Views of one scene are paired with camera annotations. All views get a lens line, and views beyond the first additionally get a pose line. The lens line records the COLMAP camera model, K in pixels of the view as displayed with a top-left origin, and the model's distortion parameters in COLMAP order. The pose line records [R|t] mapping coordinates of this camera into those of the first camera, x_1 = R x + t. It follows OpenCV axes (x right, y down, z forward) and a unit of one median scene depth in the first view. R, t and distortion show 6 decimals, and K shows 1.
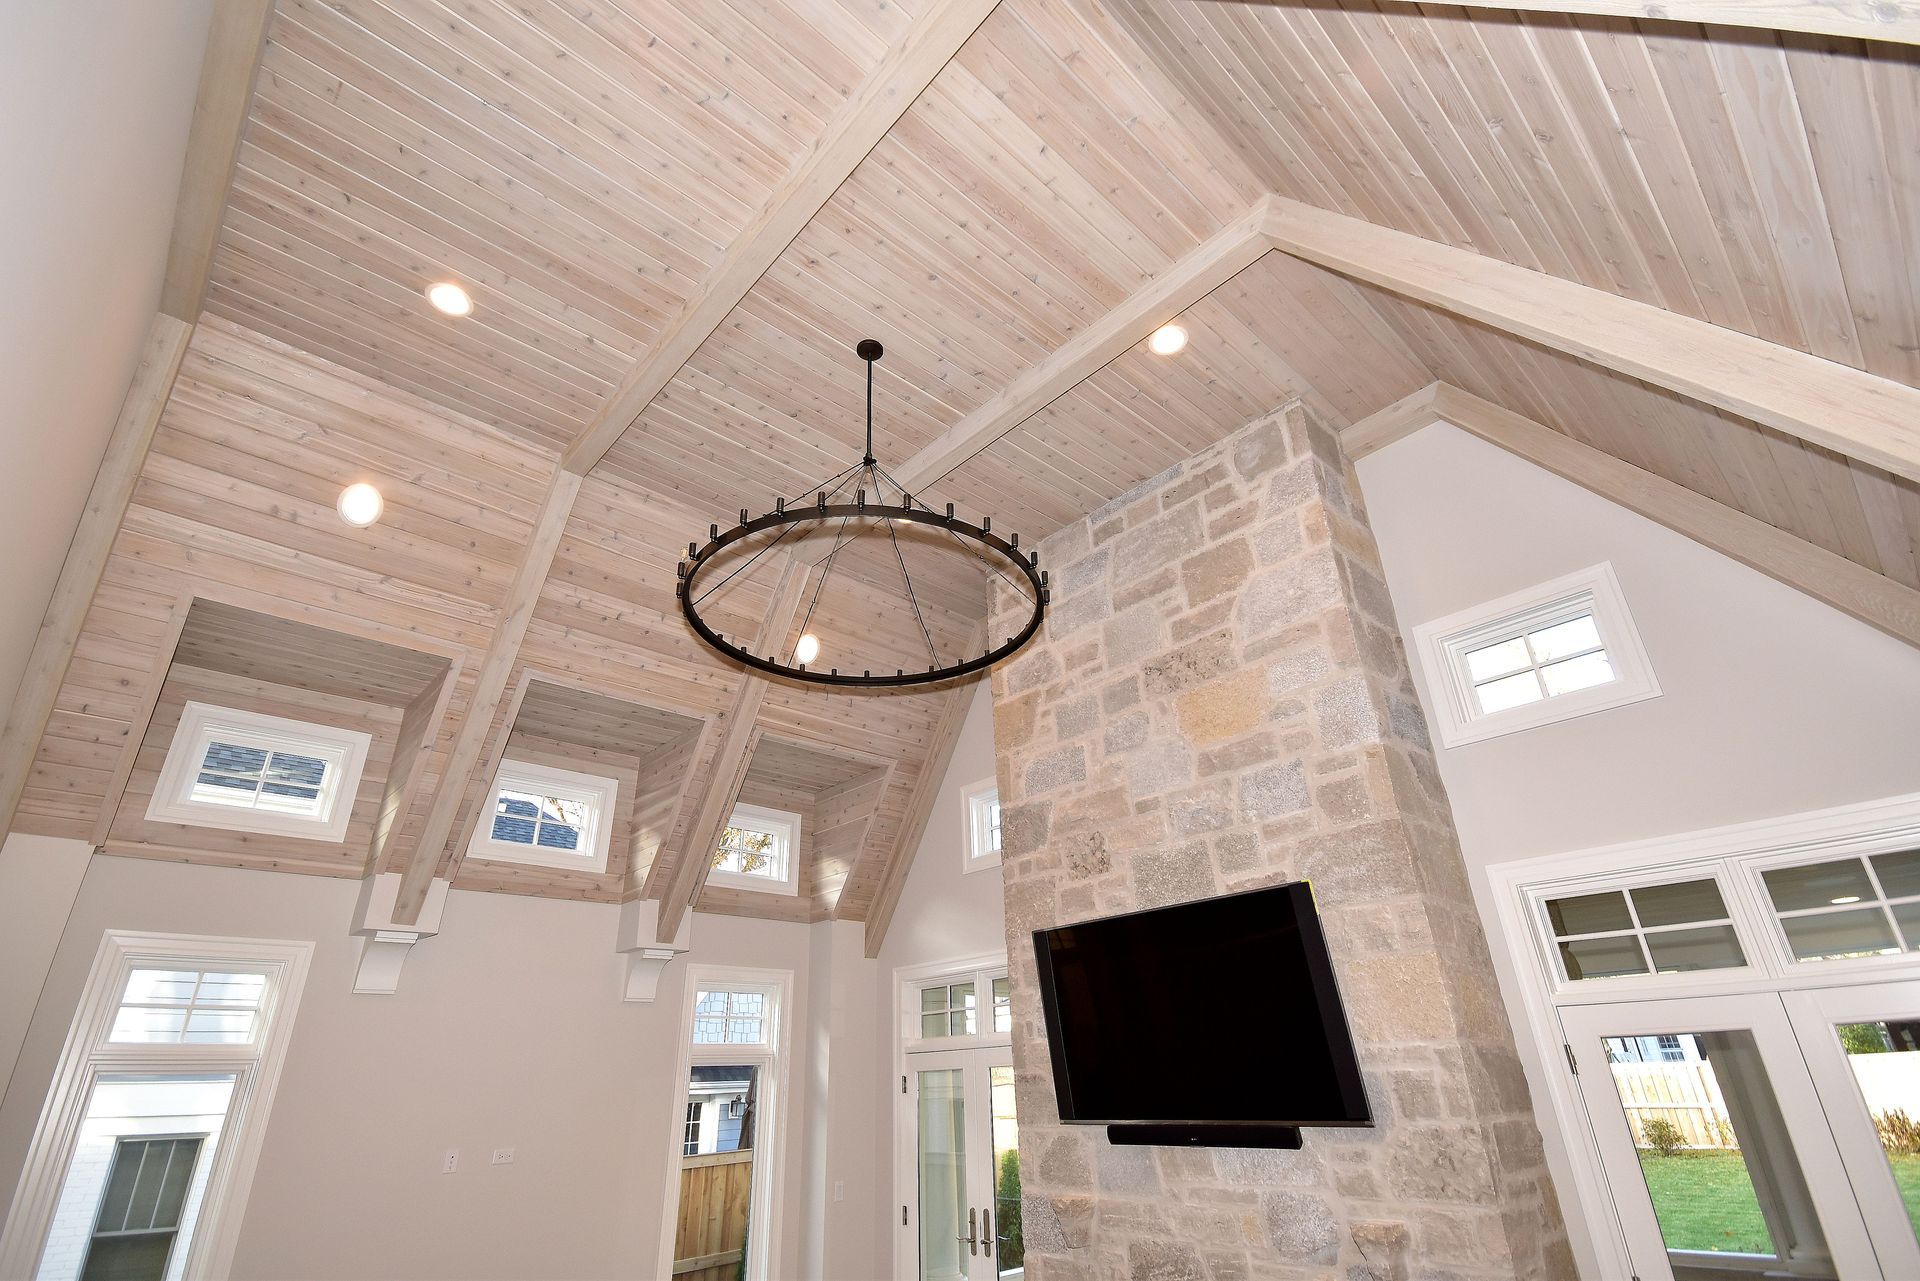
lens RADIAL K [[906.9, 0, 959.2], [0, 906.9, 642.0], [0, 0, 1]] dist [0.005953, 0.001240]
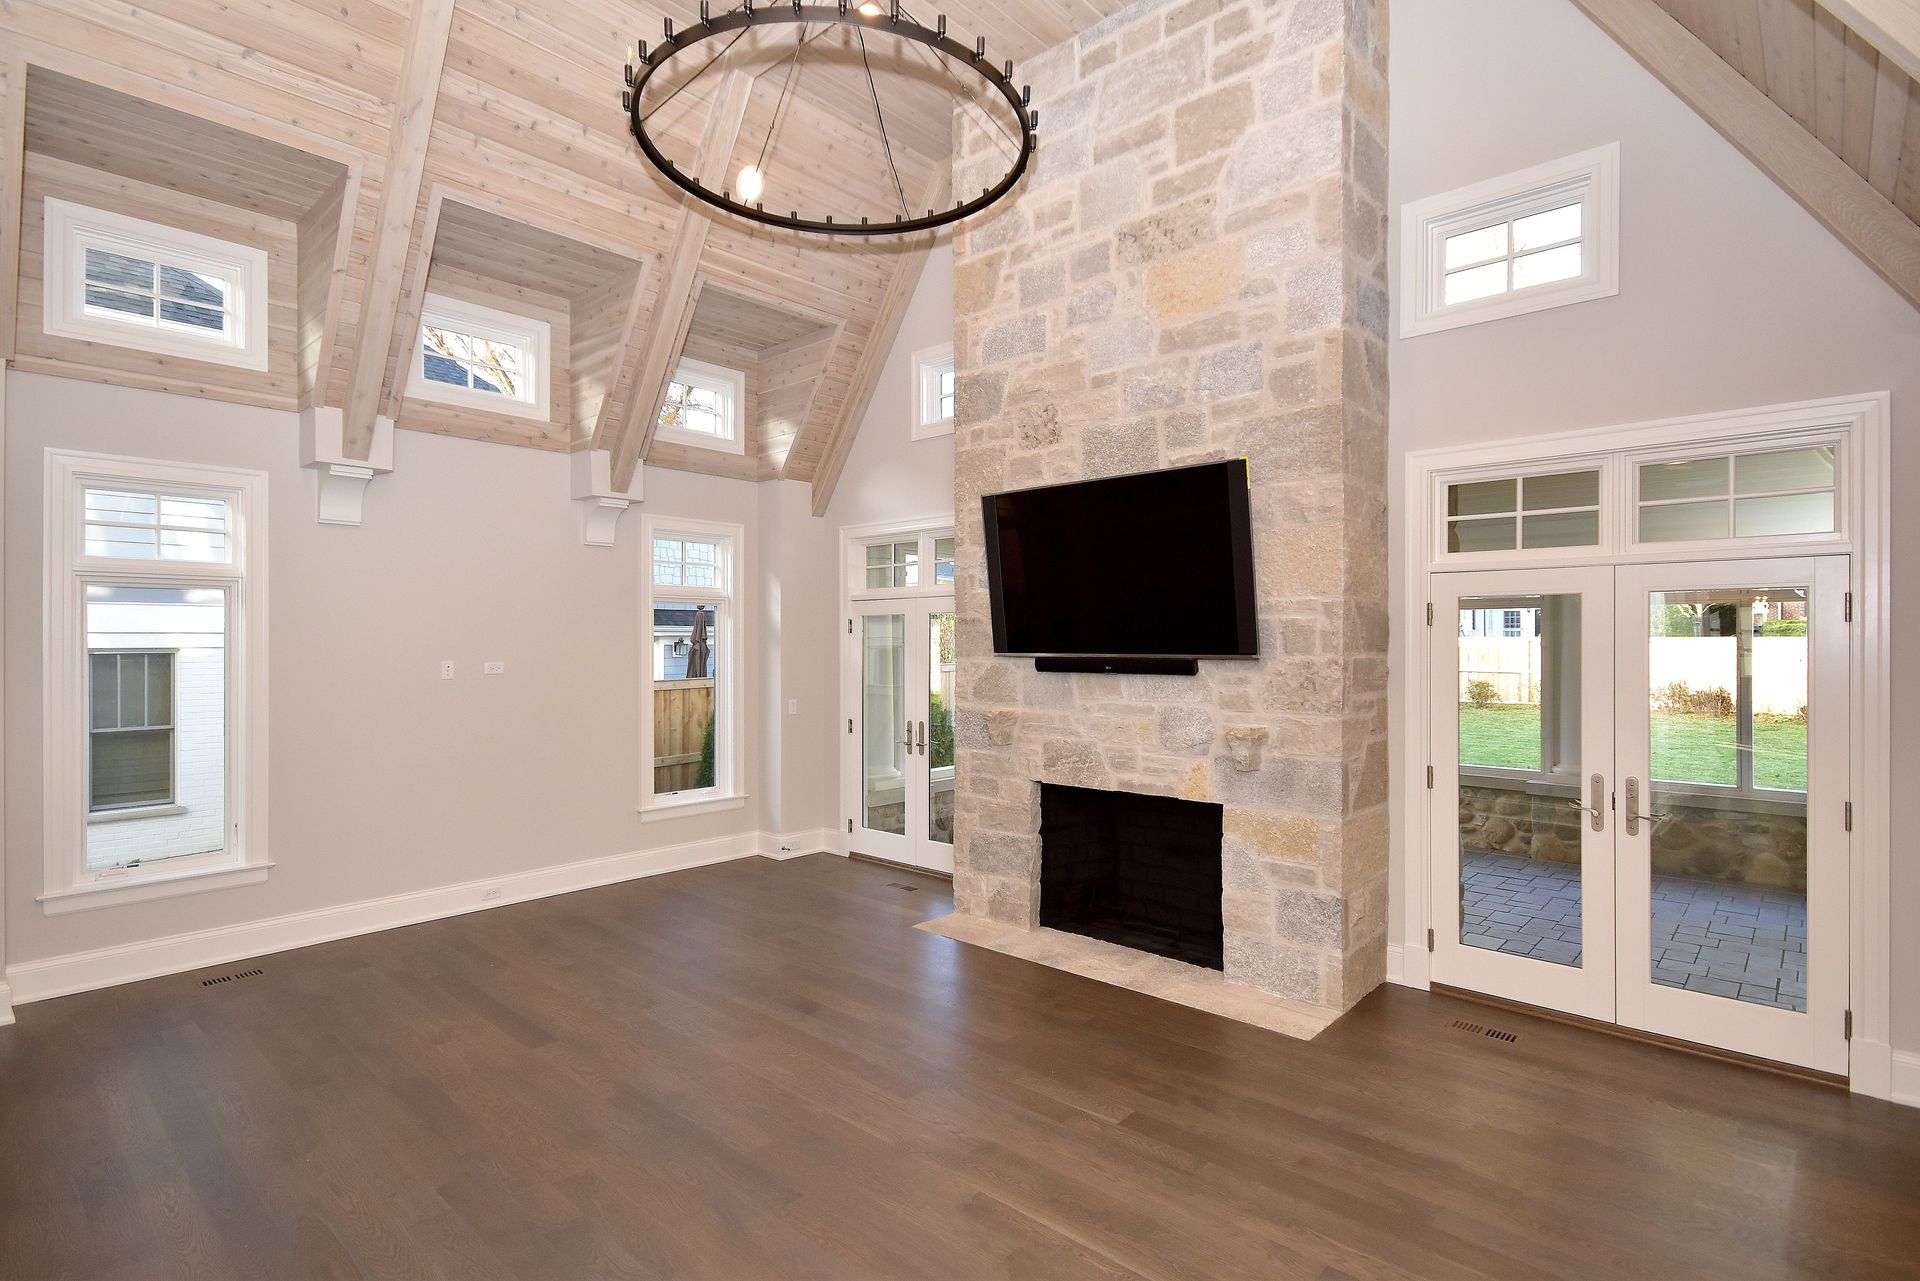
lens RADIAL K [[932.0, 0, 960.2], [0, 932.0, 639.3], [0, 0, 1]] dist [0.016925, -0.006941]
pose [[0.995766, 0.031058, 0.086518, -0.033746], [-0.065644, 0.899116, 0.432760, -0.001587], [-0.064350, -0.436607, 0.897348, -0.054035]]
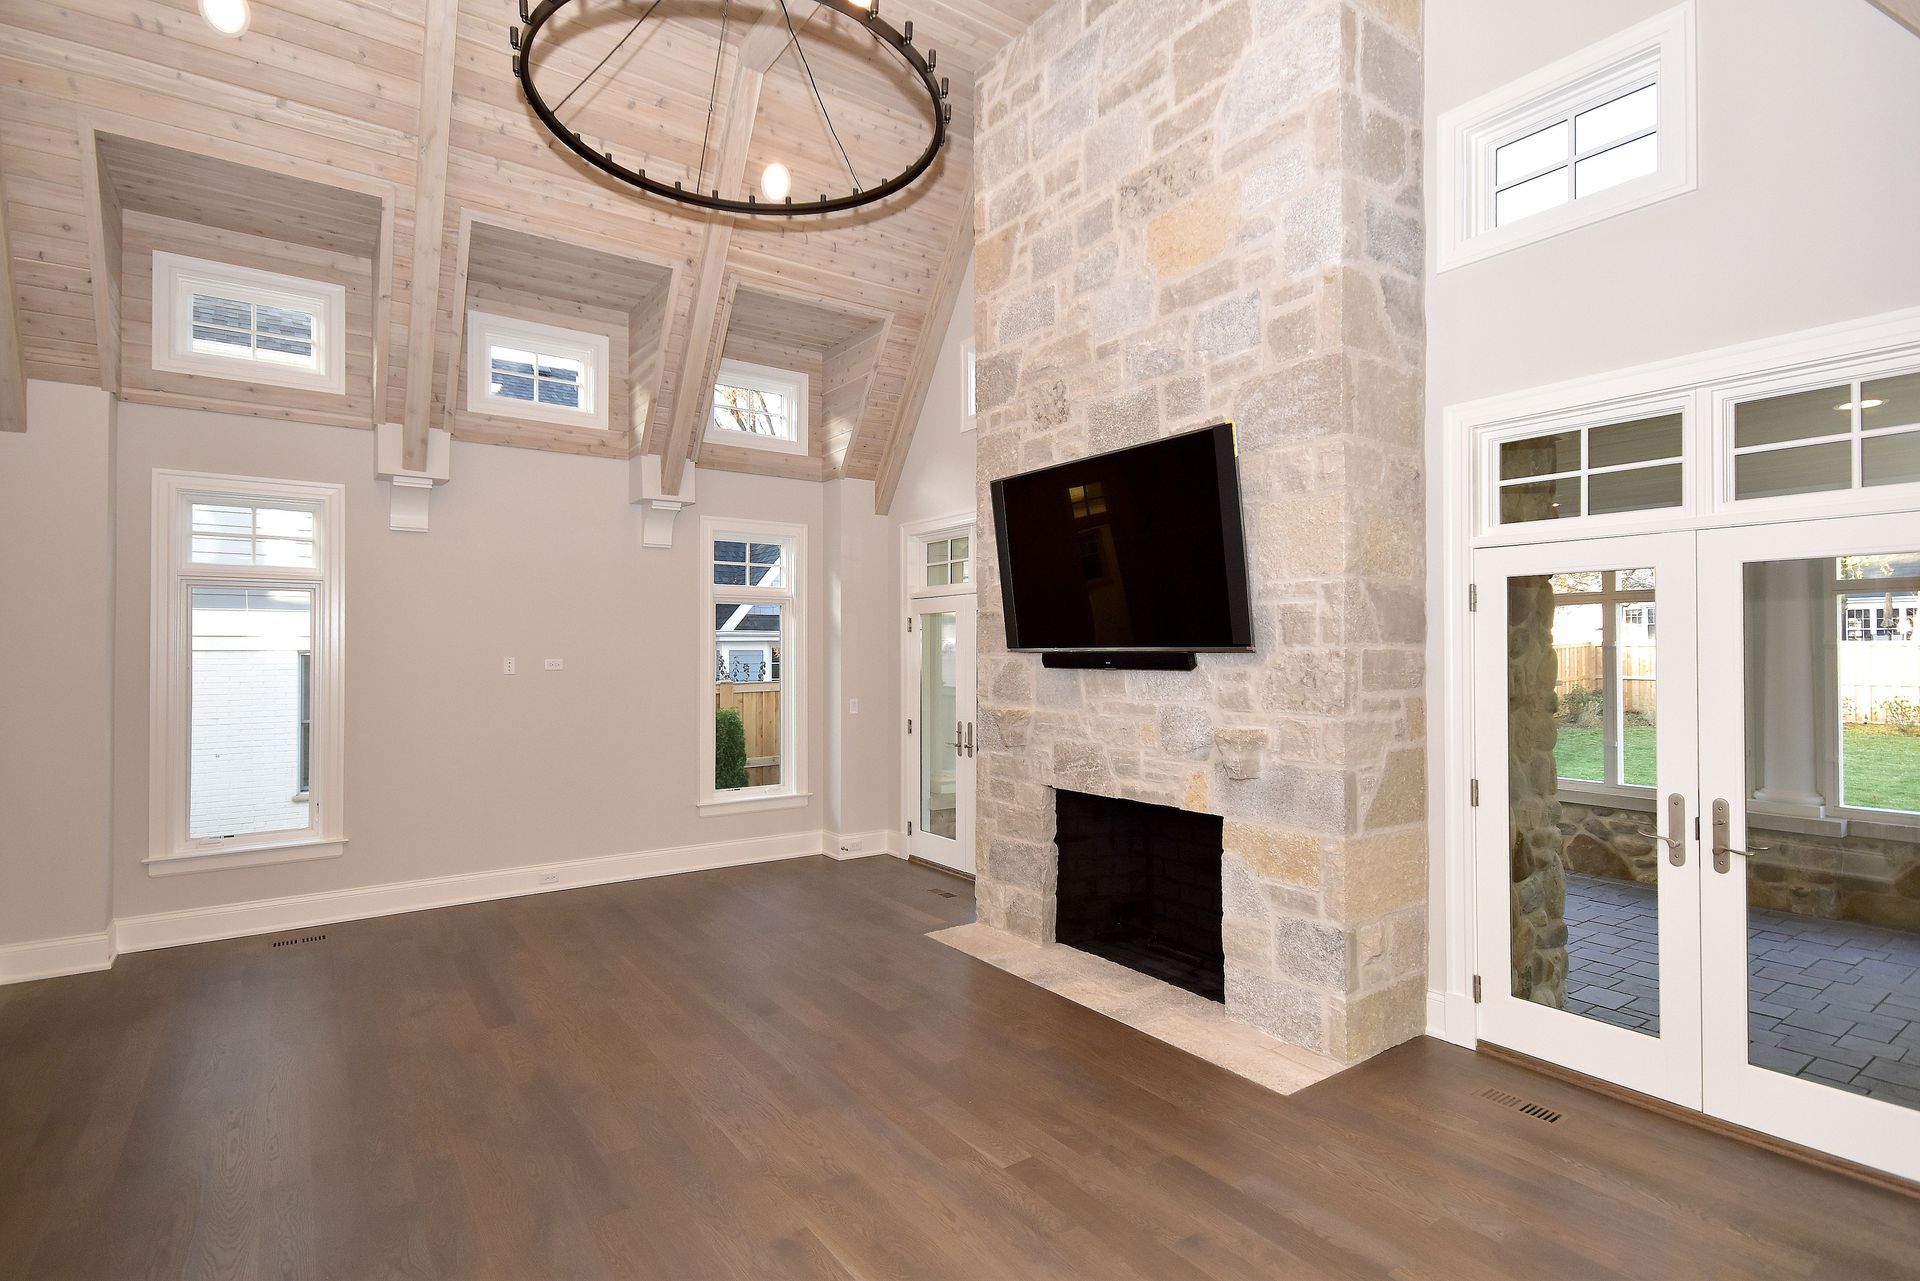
lens RADIAL K [[932.0, 0, 948.1], [0, 932.0, 638.2], [0, 0, 1]] dist [0.016925, -0.006941]
pose [[0.991717, 0.027908, -0.125374, 0.169522], [0.028703, 0.903269, 0.428114, 0.031234], [0.125194, -0.428166, 0.894986, -0.006387]]
